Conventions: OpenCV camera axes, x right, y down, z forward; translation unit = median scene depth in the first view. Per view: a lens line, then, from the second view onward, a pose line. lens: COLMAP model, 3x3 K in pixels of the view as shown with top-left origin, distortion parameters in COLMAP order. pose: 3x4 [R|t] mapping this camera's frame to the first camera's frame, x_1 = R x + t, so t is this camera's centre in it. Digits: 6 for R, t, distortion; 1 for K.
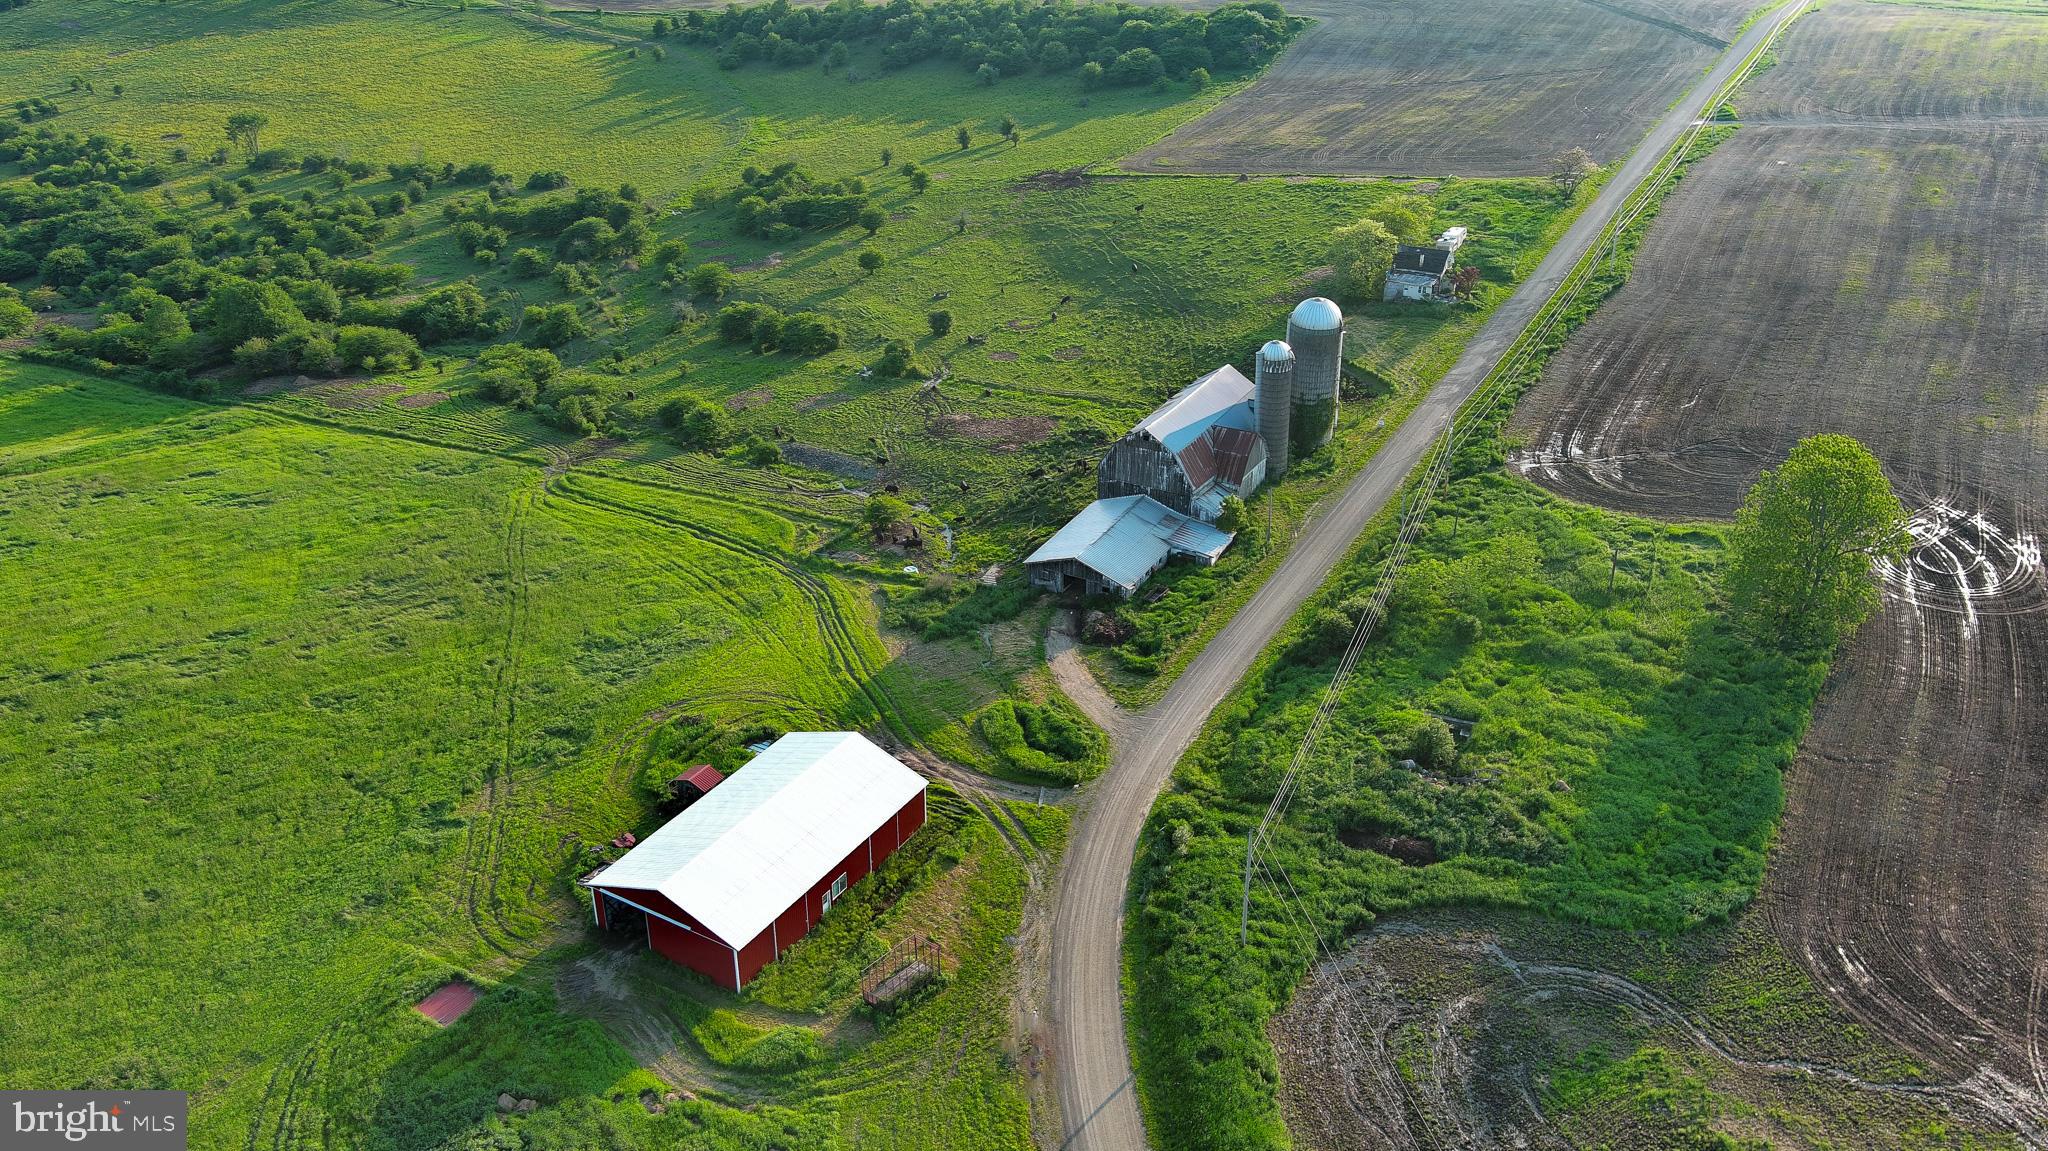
lens RADIAL K [[1603.3, 0, 1014.9], [0, 1603.3, 579.8], [0, 0, 1]] dist [0.034387, -0.052841]
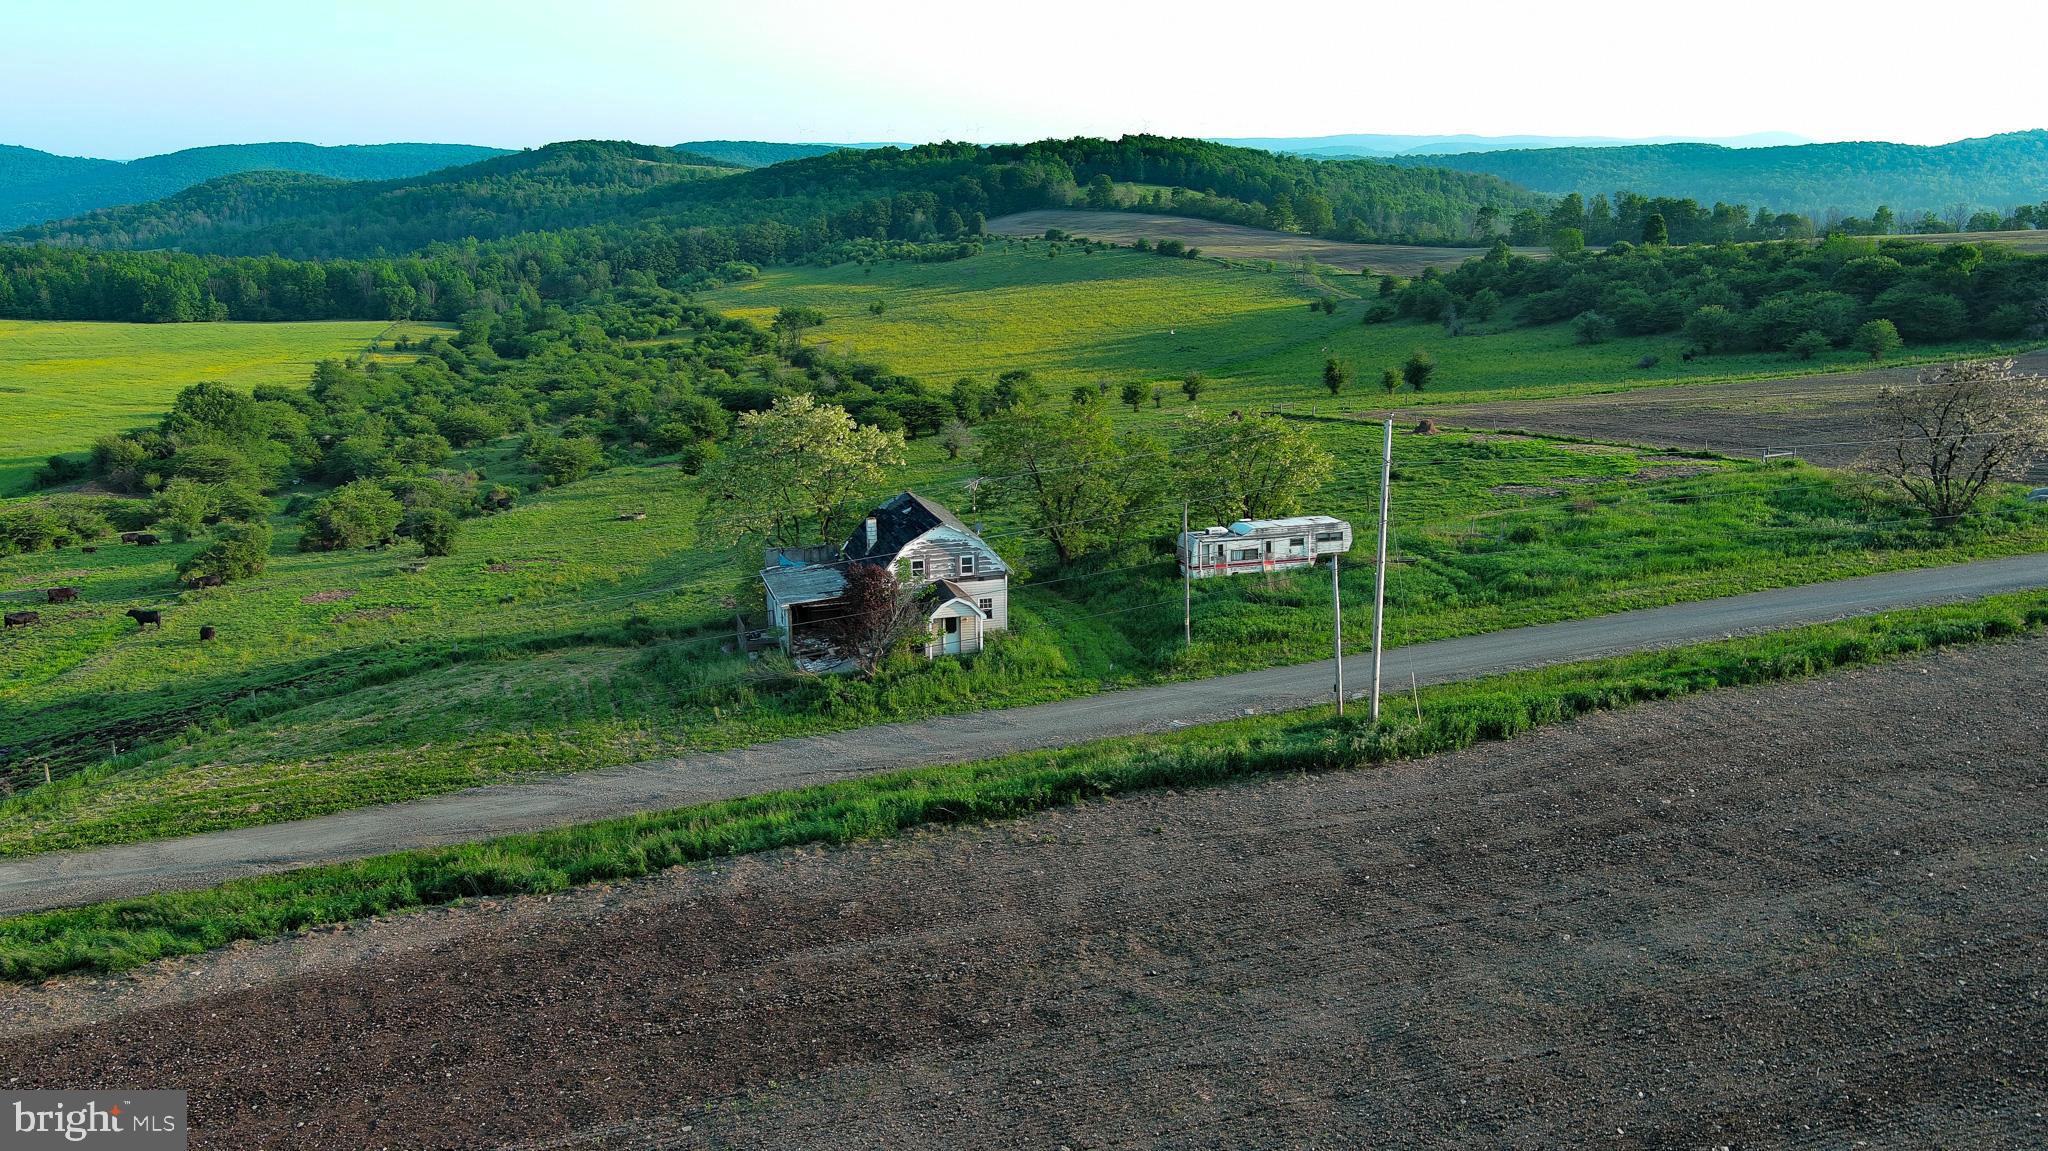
lens RADIAL K [[1603.3, 0, 1014.9], [0, 1603.3, 579.8], [0, 0, 1]] dist [0.034387, -0.052841]
pose [[0.704708, 0.175363, -0.687484, 0.644877], [-0.321558, 0.942683, -0.089155, -0.225403], [0.632446, 0.283894, 0.720706, 1.042417]]
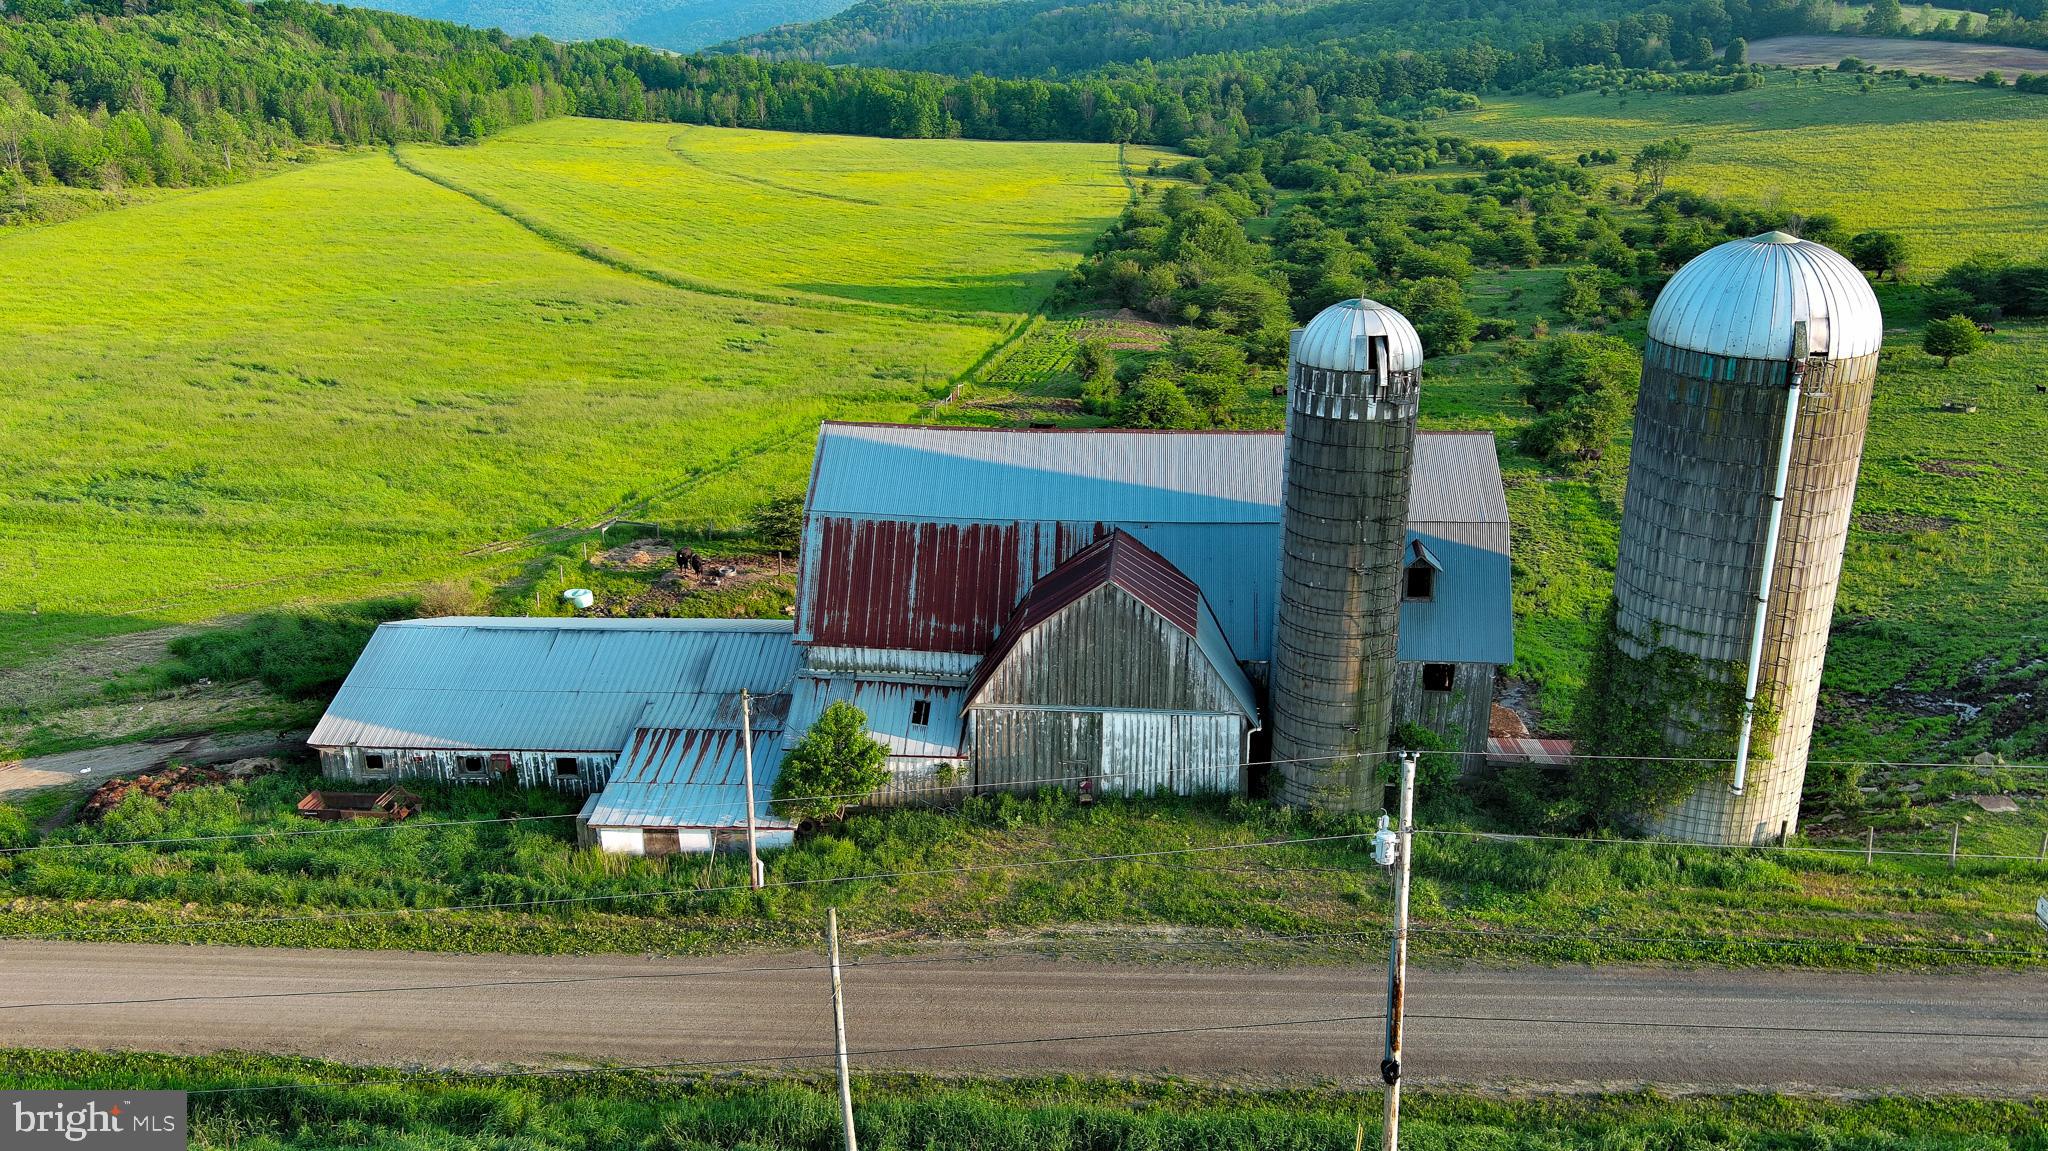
lens RADIAL K [[1605.8, 0, 1014.8], [0, 1605.8, 575.3], [0, 0, 1]] dist [0.025039, -0.032306]
pose [[0.423920, 0.311116, -0.850587, 0.374074], [-0.413351, 0.902096, 0.123948, -0.118636], [0.805874, 0.299048, 0.511016, 0.841015]]
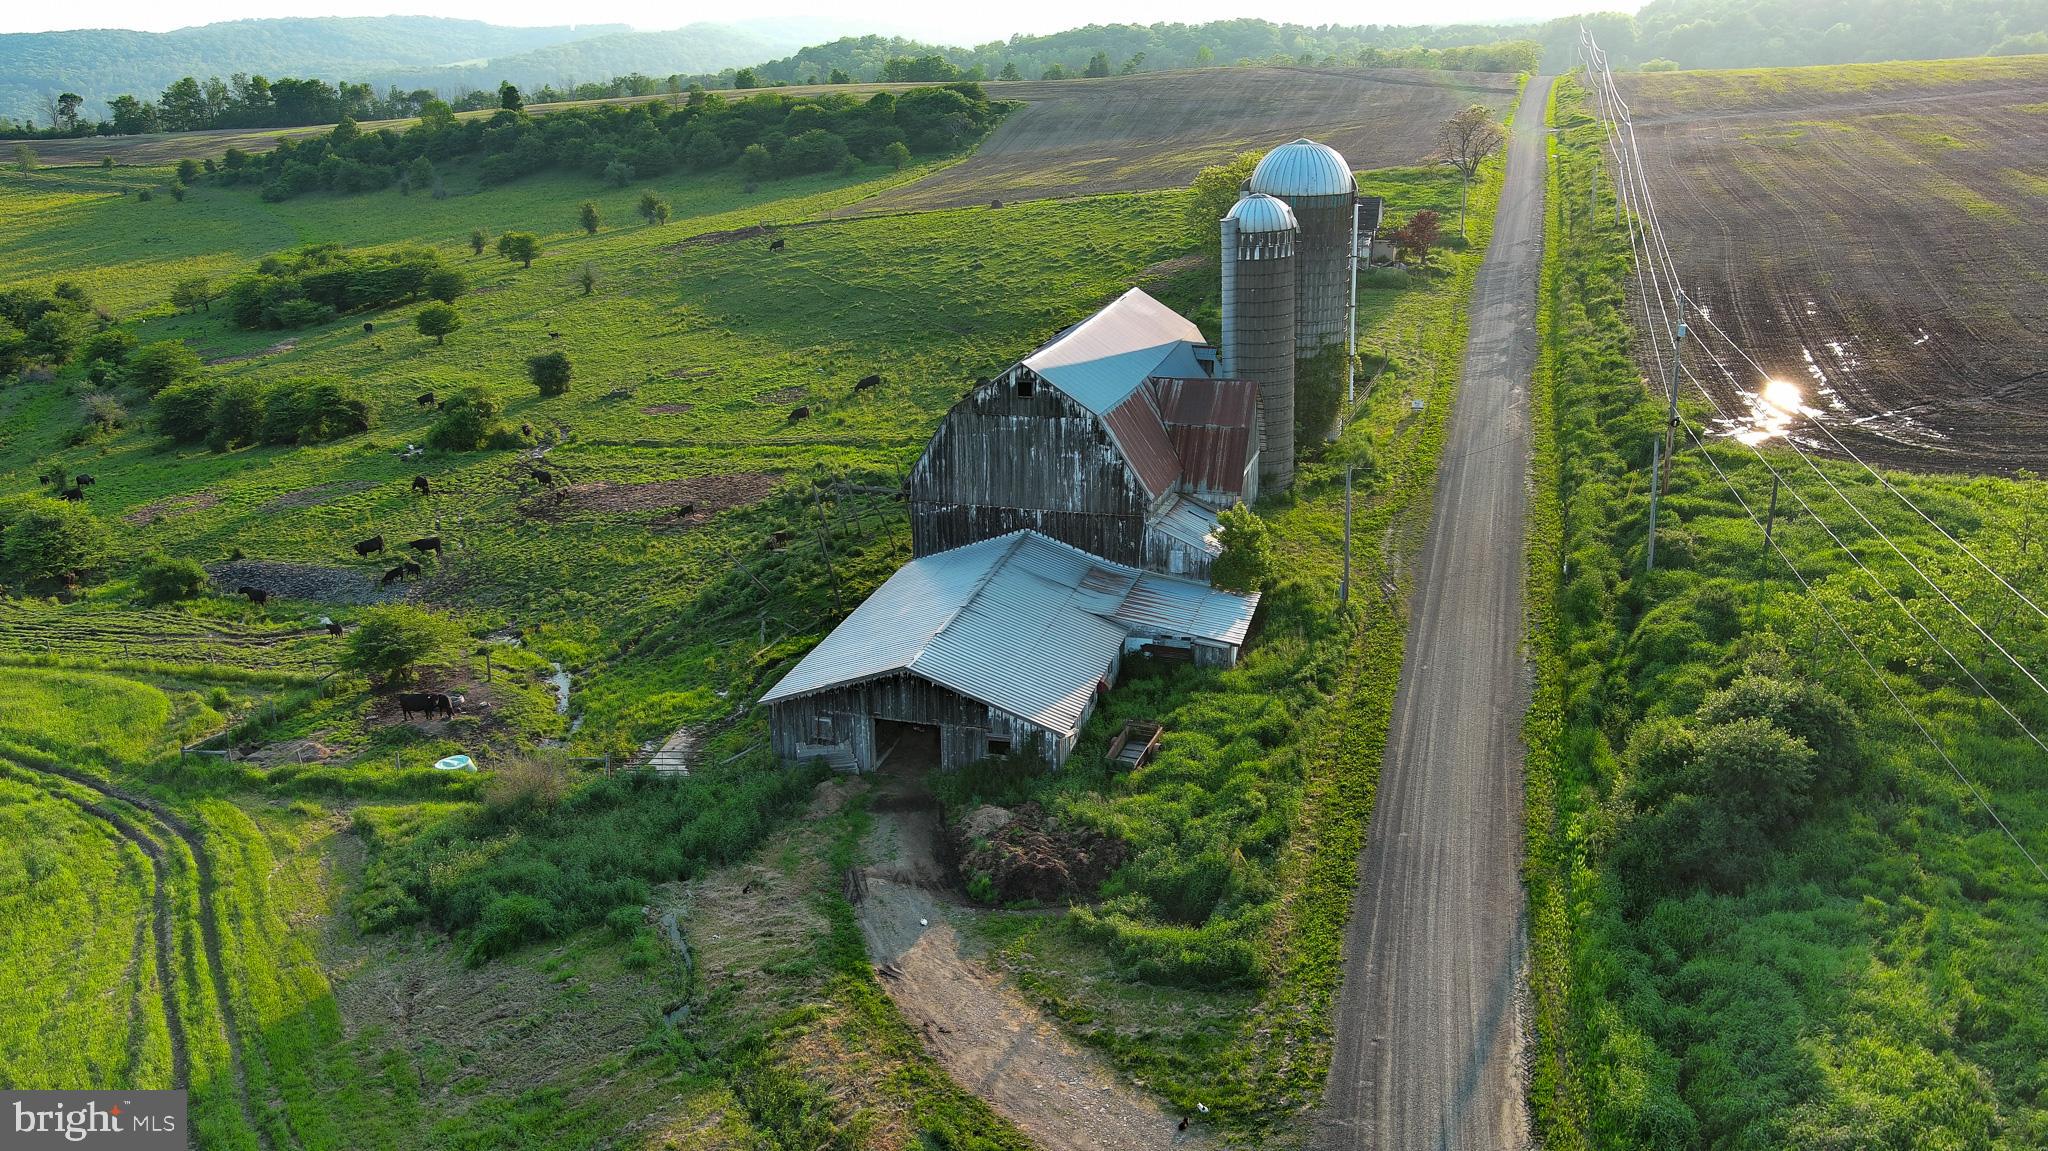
lens RADIAL K [[1608.3, 0, 1014.7], [0, 1608.3, 575.9], [0, 0, 1]] dist [0.012472, -0.004979]
pose [[0.975974, -0.079957, 0.202684, -0.009310], [0.110247, 0.983585, -0.142850, 0.018502], [-0.187935, 0.161763, 0.968769, 0.583425]]
